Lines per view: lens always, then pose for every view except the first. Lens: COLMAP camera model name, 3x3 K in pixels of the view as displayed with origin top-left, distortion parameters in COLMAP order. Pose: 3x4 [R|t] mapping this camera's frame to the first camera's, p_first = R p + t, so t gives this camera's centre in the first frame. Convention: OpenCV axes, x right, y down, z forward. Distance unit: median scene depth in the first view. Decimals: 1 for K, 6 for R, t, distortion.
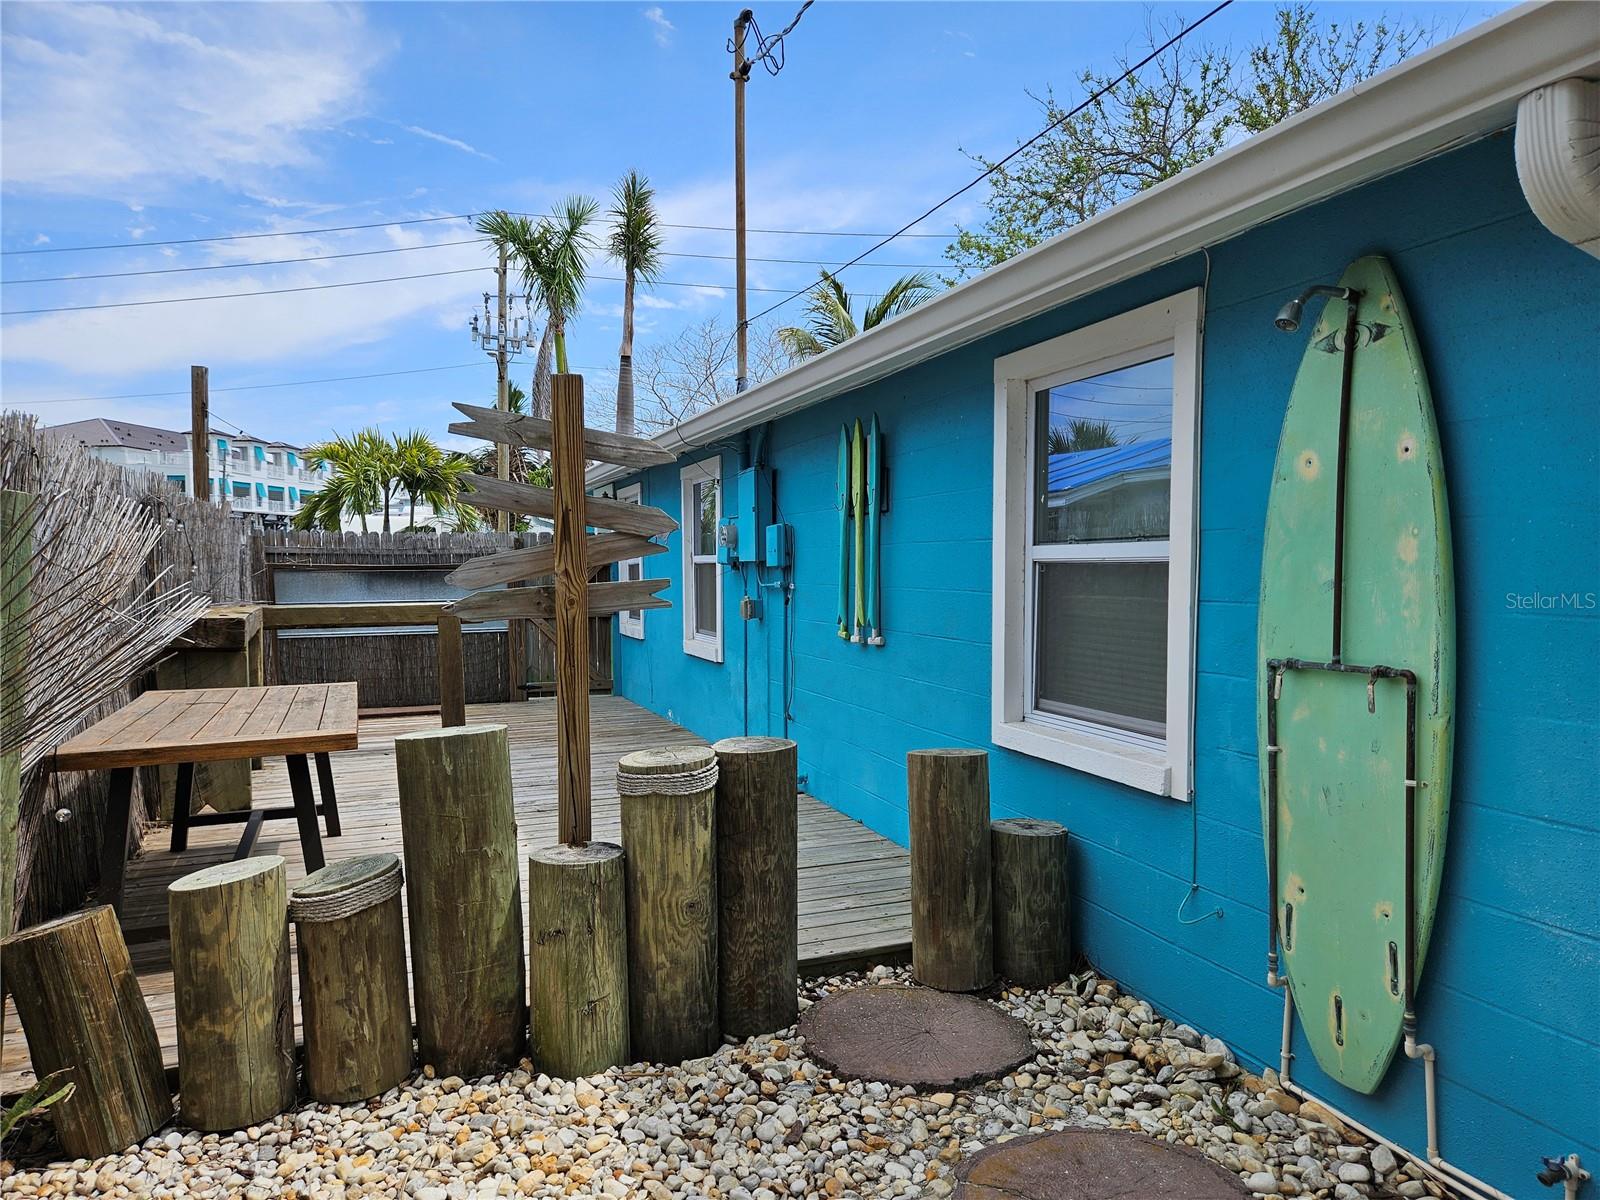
lens RADIAL K [[1066.0, 0, 802.3], [0, 1066.0, 623.9], [0, 0, 1]] dist [0.087108, -0.078483]
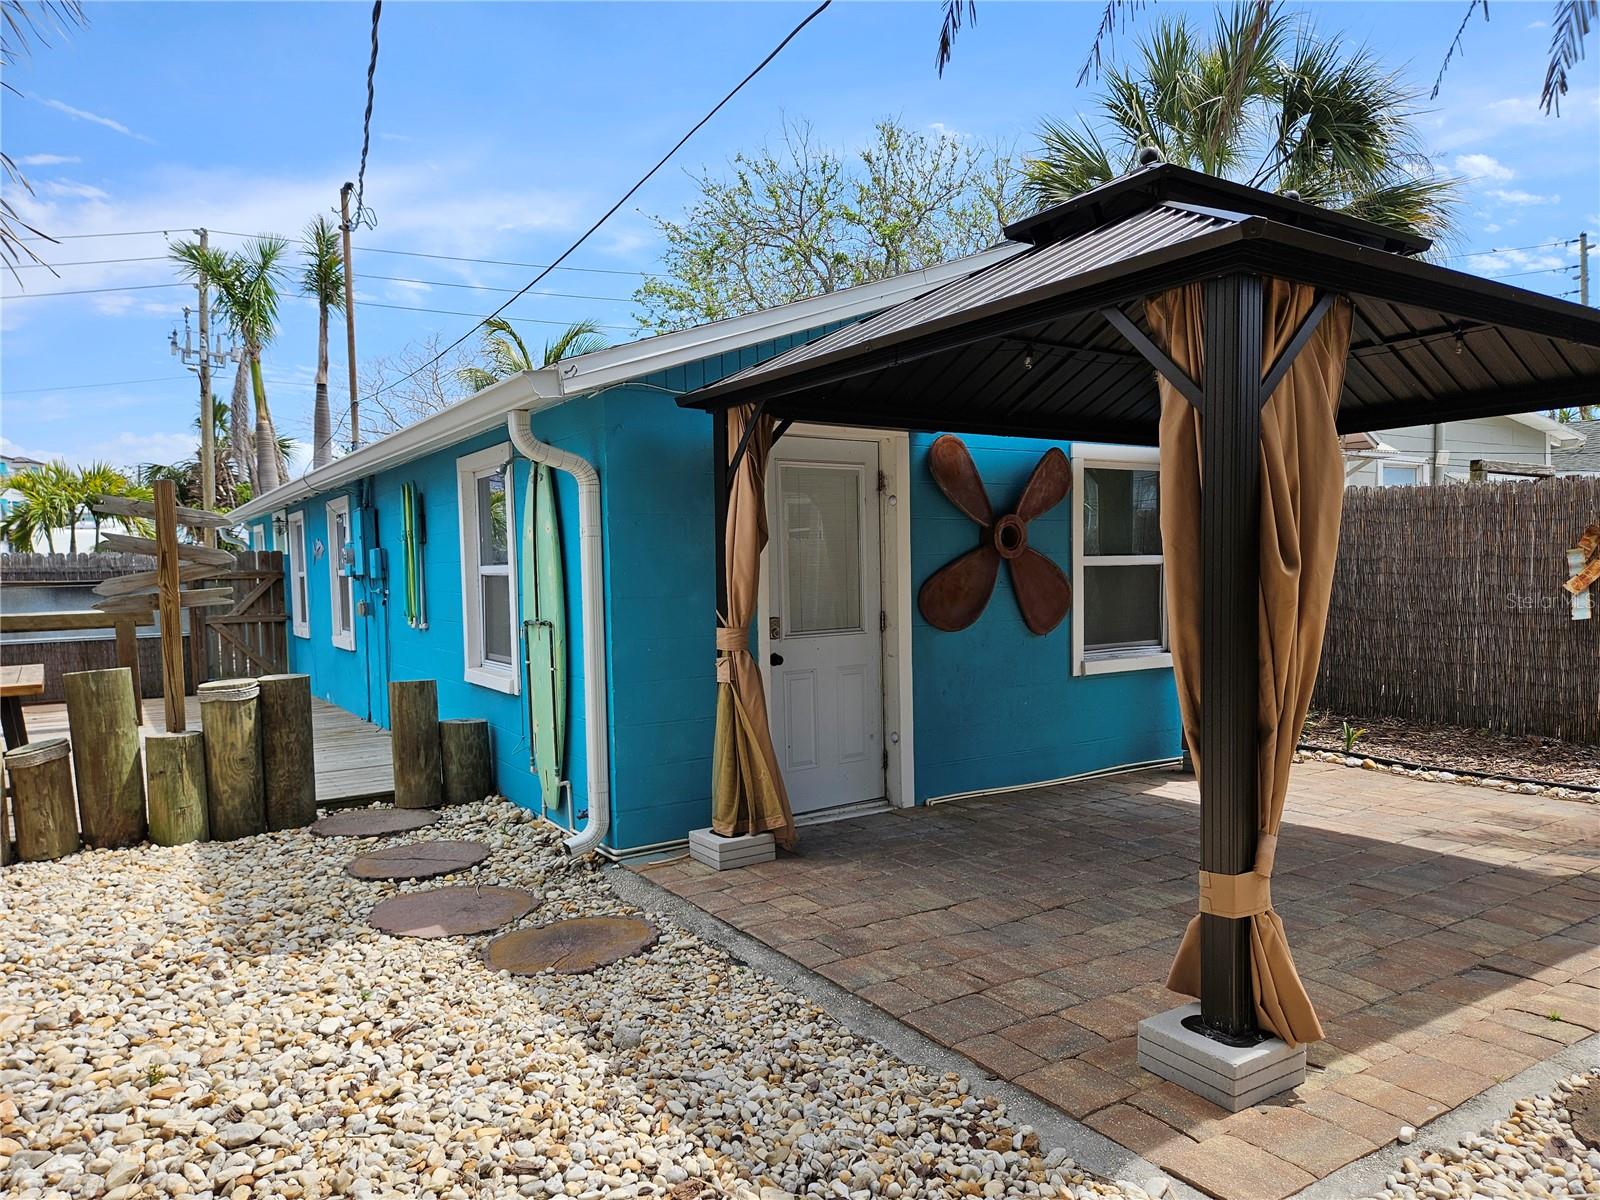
lens RADIAL K [[1078.4, 0, 809.7], [0, 1078.4, 627.9], [0, 0, 1]] dist [0.059512, -0.055704]
pose [[0.976766, -0.025376, 0.212799, 0.452858], [0.025890, 0.999665, 0.000368, 0.052672], [-0.212737, 0.005150, 0.977096, -1.056820]]
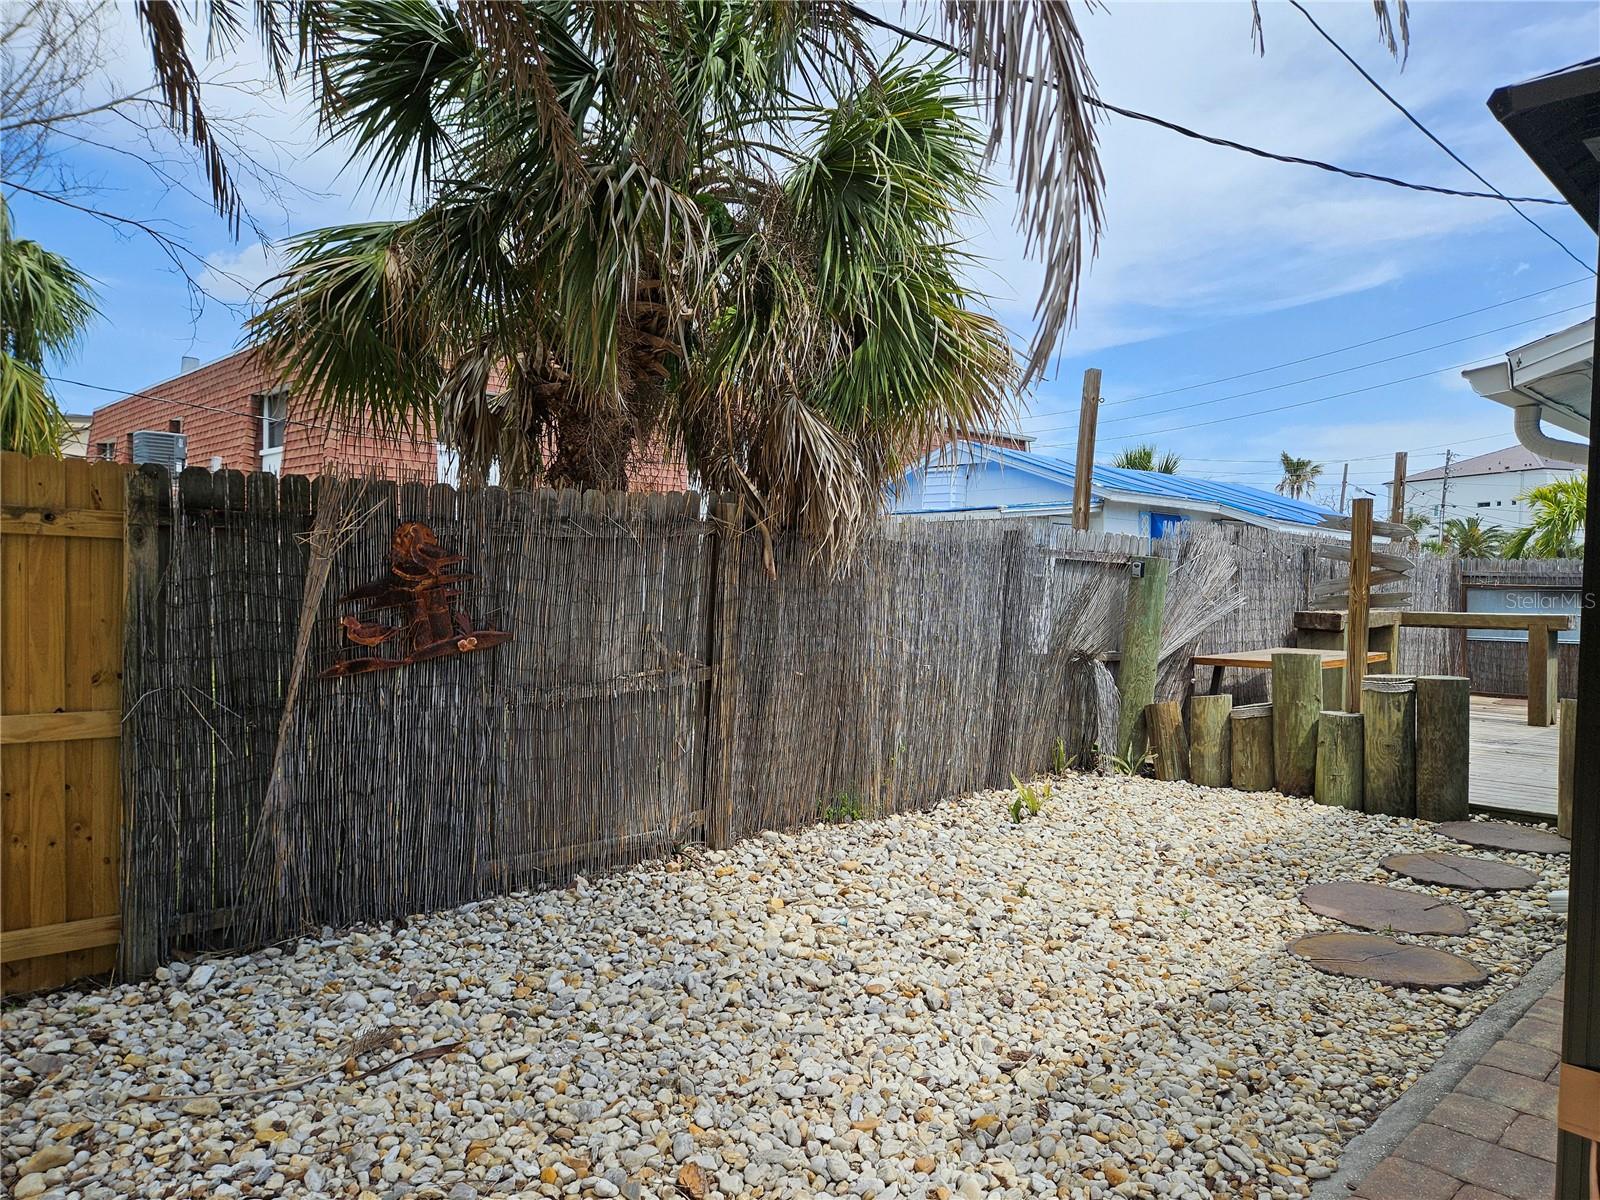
lens RADIAL K [[1066.0, 0, 802.3], [0, 1066.0, 623.9], [0, 0, 1]] dist [0.087108, -0.078483]
pose [[0.382635, 0.046939, -0.922706, 1.358434], [-0.063710, 0.997672, 0.024333, 0.042685], [0.921700, 0.049475, 0.384735, -0.861827]]
